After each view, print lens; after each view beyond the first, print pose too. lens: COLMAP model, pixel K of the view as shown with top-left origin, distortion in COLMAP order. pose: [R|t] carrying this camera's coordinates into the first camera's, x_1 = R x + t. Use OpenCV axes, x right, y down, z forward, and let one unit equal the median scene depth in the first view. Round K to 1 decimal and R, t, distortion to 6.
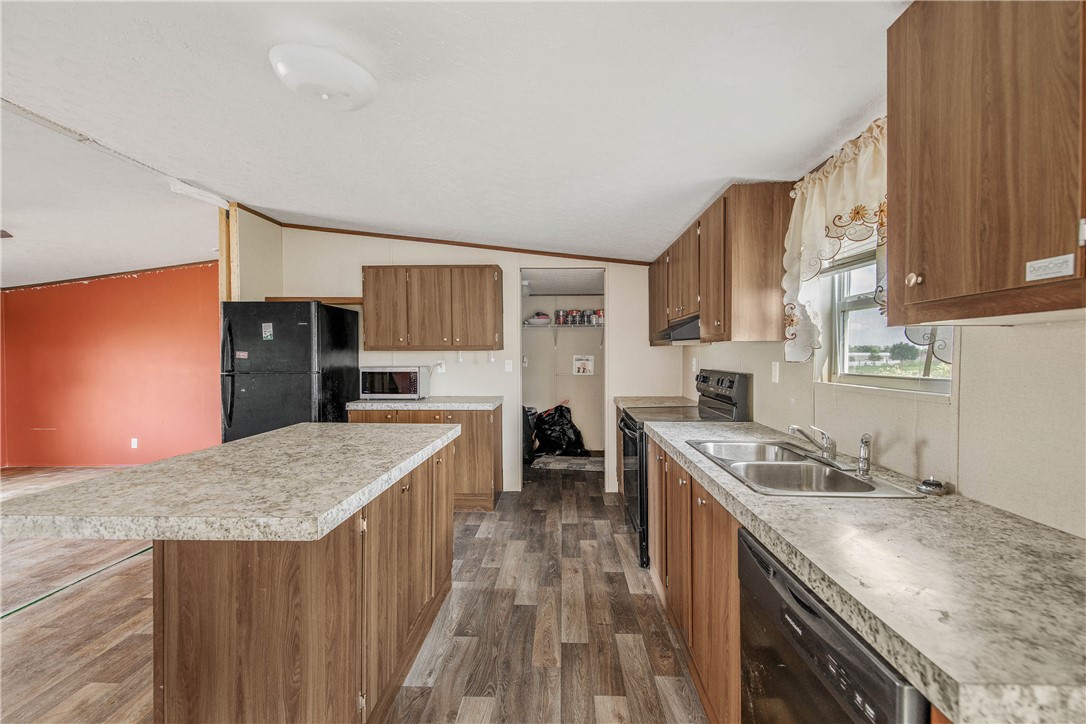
lens RADIAL K [[465.2, 0, 559.8], [0, 465.2, 365.9], [0, 0, 1]] dist [0.005143, -0.002973]
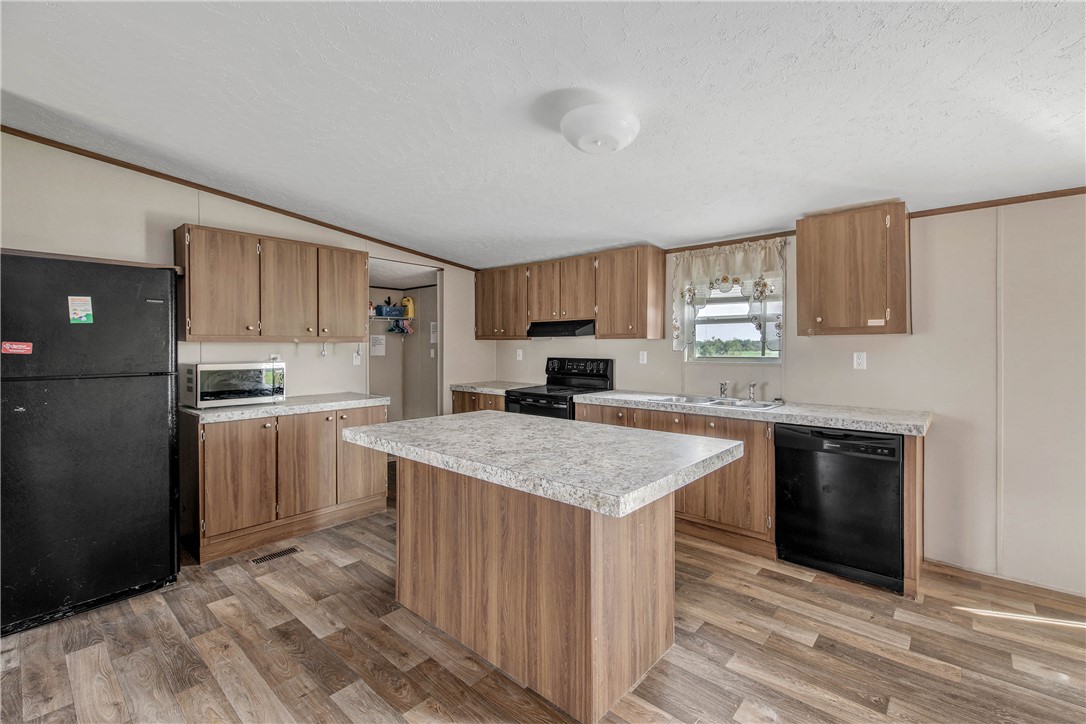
lens RADIAL K [[465.2, 0, 537.0], [0, 465.2, 351.0], [0, 0, 1]] dist [0.005143, -0.002973]
pose [[0.650982, -0.007174, 0.759059, -0.702098], [0.018856, 0.999800, -0.006721, -0.003489], [-0.758859, 0.018688, 0.650987, 0.136163]]
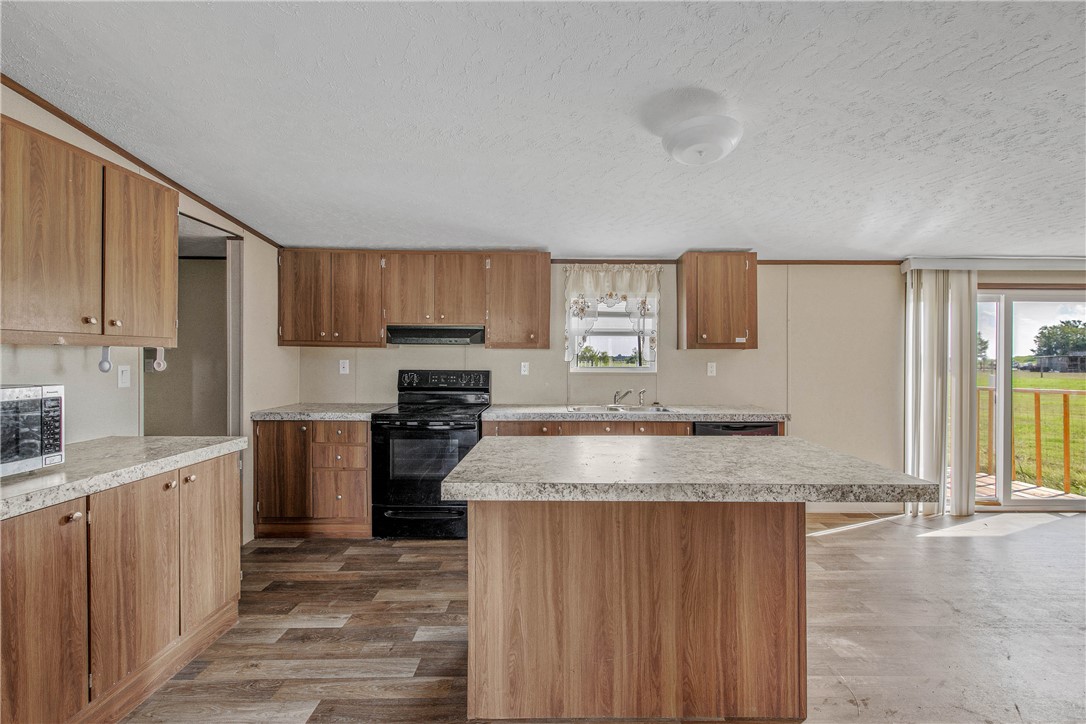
lens RADIAL K [[494.3, 0, 556.6], [0, 494.3, 362.2], [0, 0, 1]] dist [0.008076, -0.003909]
pose [[-0.028409, -0.009014, 0.999556, -0.821060], [0.018620, 0.999781, 0.009545, -0.014319], [-0.999423, 0.018883, -0.028235, 0.634674]]
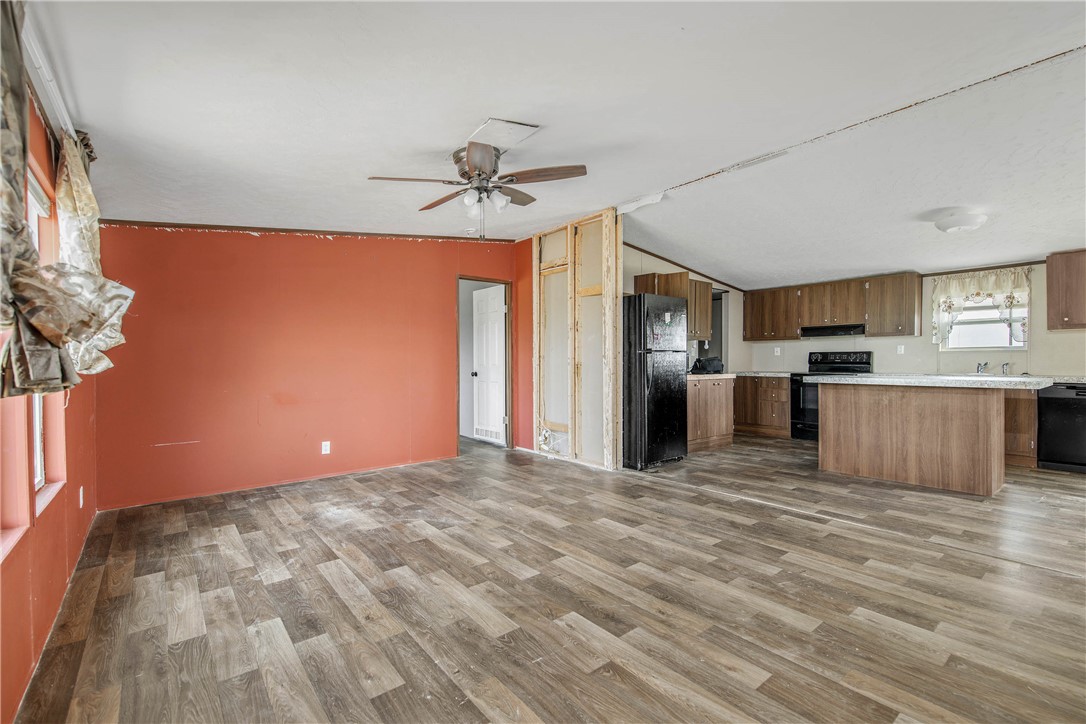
lens RADIAL K [[465.2, 0, 535.0], [0, 465.2, 368.5], [0, 0, 1]] dist [0.005143, -0.002973]
pose [[0.767909, -0.009998, 0.640481, -1.701511], [0.017511, 0.999832, -0.005386, 0.062348], [-0.640320, 0.015352, 0.767955, 0.243379]]
